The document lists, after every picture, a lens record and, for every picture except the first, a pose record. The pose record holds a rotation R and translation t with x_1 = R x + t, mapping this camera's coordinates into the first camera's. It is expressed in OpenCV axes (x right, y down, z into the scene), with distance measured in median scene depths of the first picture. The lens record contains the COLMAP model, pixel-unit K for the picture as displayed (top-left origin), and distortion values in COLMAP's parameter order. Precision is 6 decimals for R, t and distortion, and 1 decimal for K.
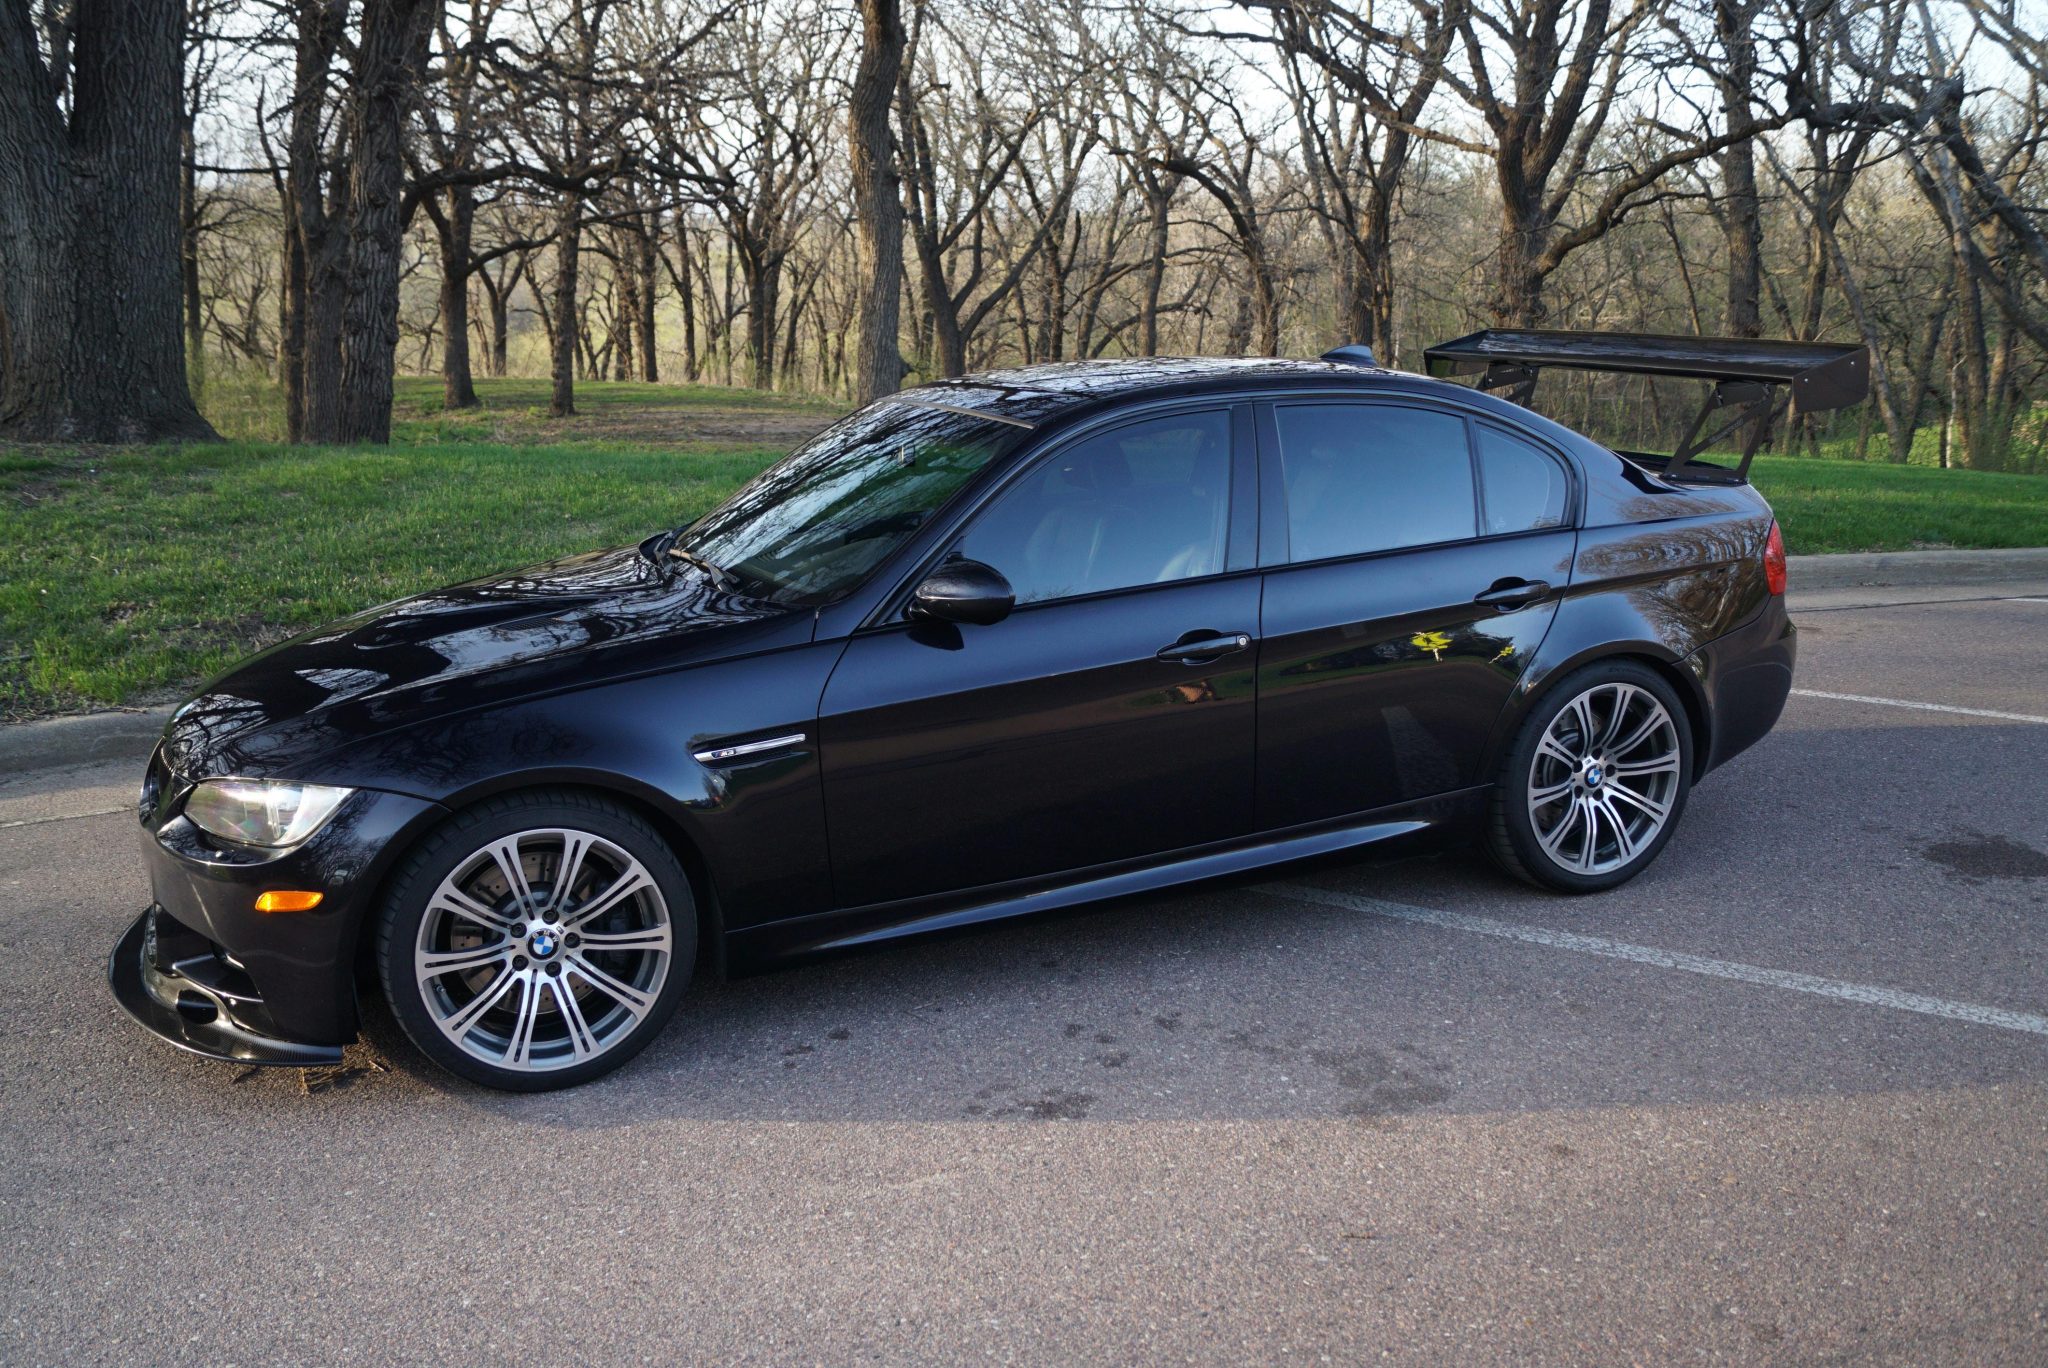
lens RADIAL K [[1779.0, 0, 994.8], [0, 1779.0, 689.7], [0, 0, 1]] dist [-0.071842, 0.002902]
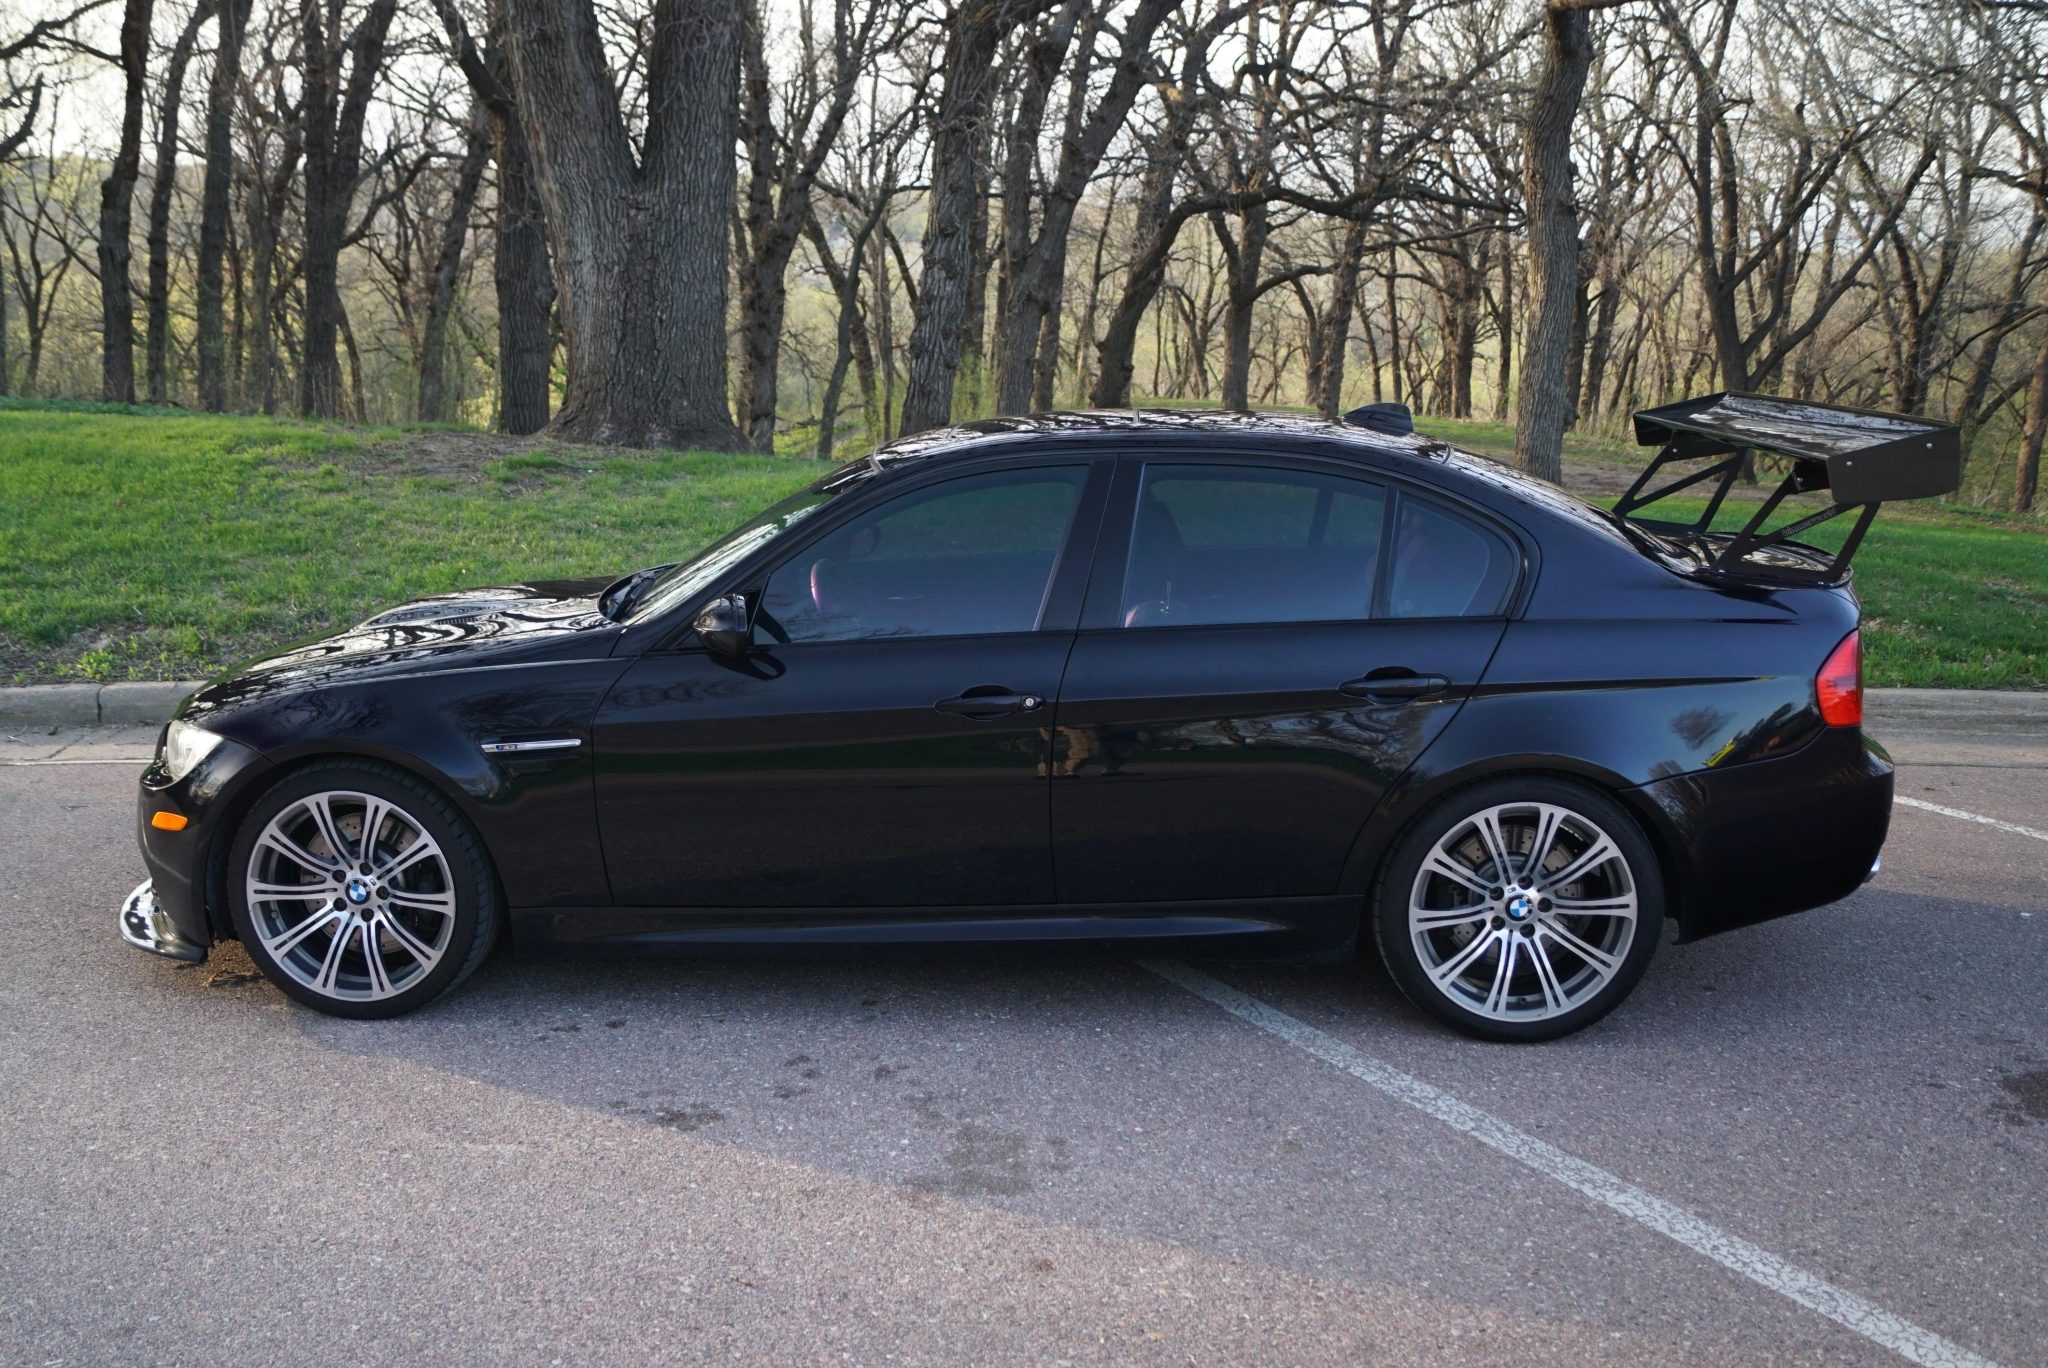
lens RADIAL K [[1897.5, 0, 995.5], [0, 1897.5, 689.2], [0, 0, 1]] dist [-0.068804, 0.006988]
pose [[0.891473, 0.102187, -0.441400, 0.533786], [-0.114441, 0.993429, -0.001144, -0.028463], [0.438383, 0.051534, 0.897310, 0.055513]]
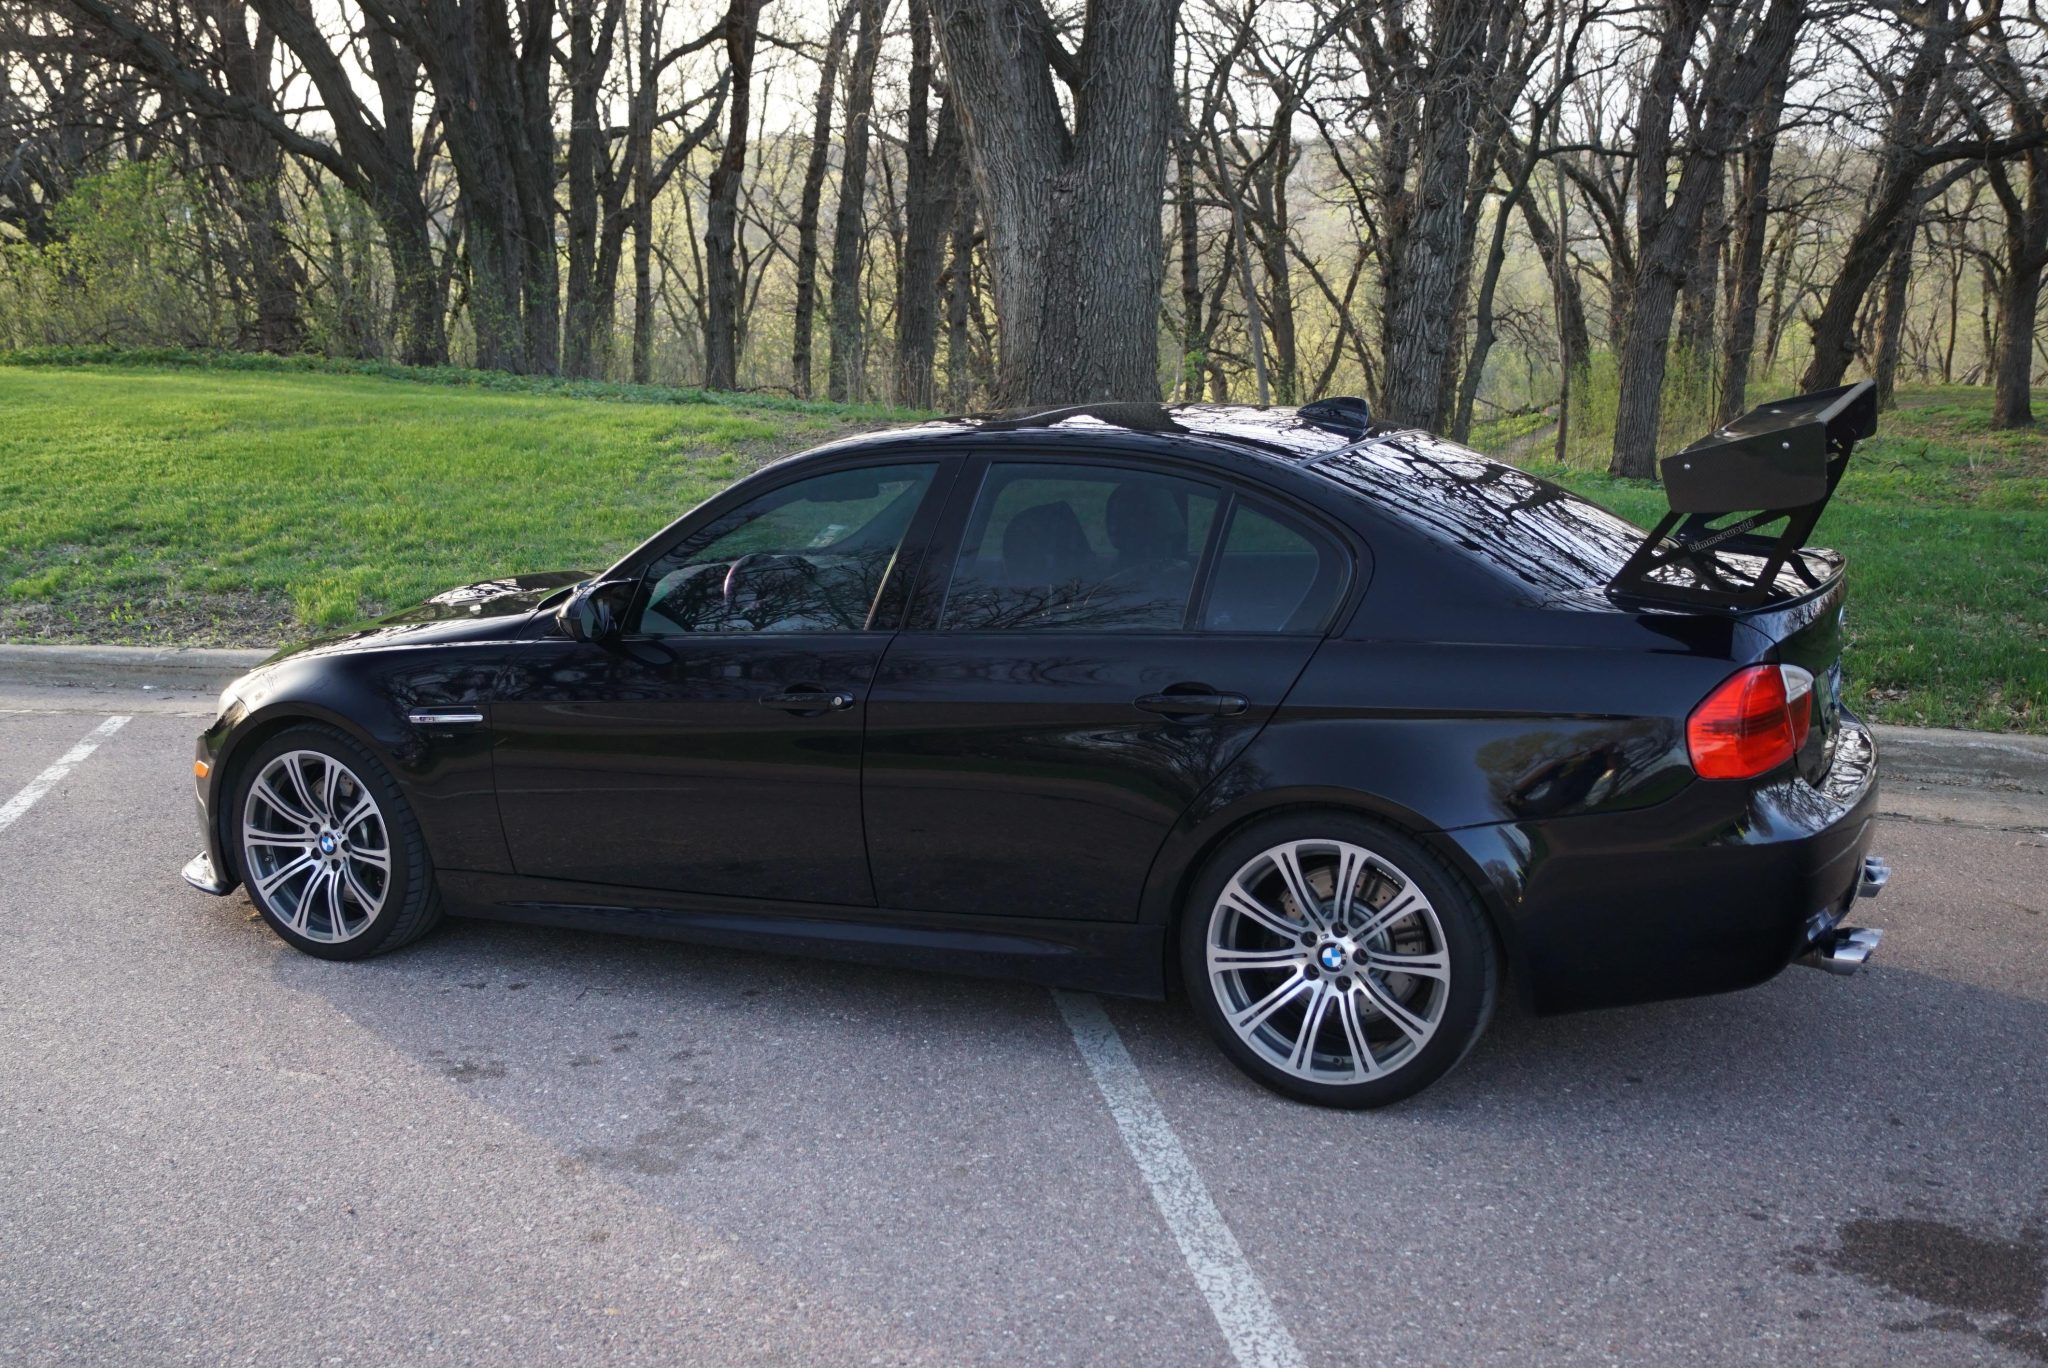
lens RADIAL K [[2075.9, 0, 993.4], [0, 2075.9, 687.2], [0, 0, 1]] dist [-0.059827, 0.005519]
pose [[0.659677, 0.138261, -0.738722, 0.946033], [-0.157202, 0.986574, 0.044269, -0.090086], [0.734924, 0.086925, 0.672555, 0.278283]]
